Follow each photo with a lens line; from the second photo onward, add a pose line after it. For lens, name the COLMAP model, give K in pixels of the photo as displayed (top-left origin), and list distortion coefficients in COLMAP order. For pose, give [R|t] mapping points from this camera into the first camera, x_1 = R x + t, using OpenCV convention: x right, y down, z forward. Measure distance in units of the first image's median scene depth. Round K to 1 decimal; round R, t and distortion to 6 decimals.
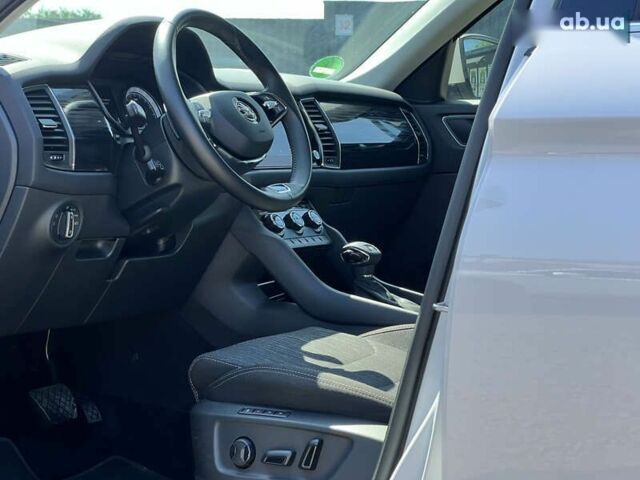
lens RADIAL K [[1472.4, 0, 320.0], [0, 1472.4, 240.0], [0, 0, 1]] dist [-0.308487, 7.036584]
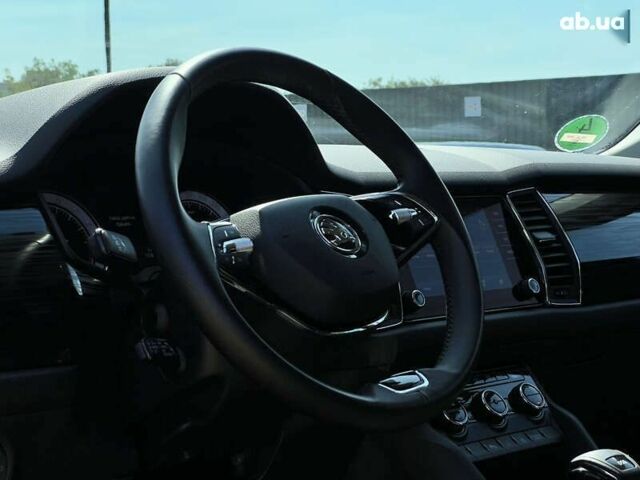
lens RADIAL K [[1472.4, 0, 320.0], [0, 1472.4, 240.0], [0, 0, 1]] dist [-0.308487, 7.036584]
pose [[0.967281, -0.039720, -0.250577, 0.071625], [0.028823, 0.998479, -0.047007, -0.058467], [0.252063, 0.038247, 0.966955, 0.467948]]
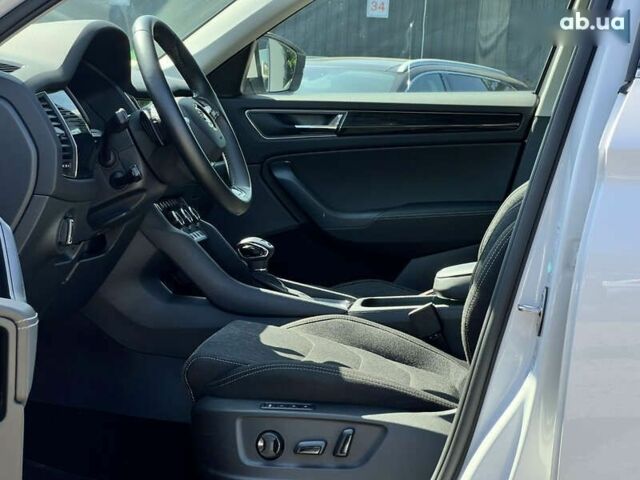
lens RADIAL K [[1472.4, 0, 320.0], [0, 1472.4, 240.0], [0, 0, 1]] dist [-0.308487, 7.036584]
pose [[0.929538, -0.016738, 0.368346, -0.342945], [0.005989, 0.999523, 0.030308, -0.030673], [-0.368677, -0.025967, 0.929195, -0.001270]]
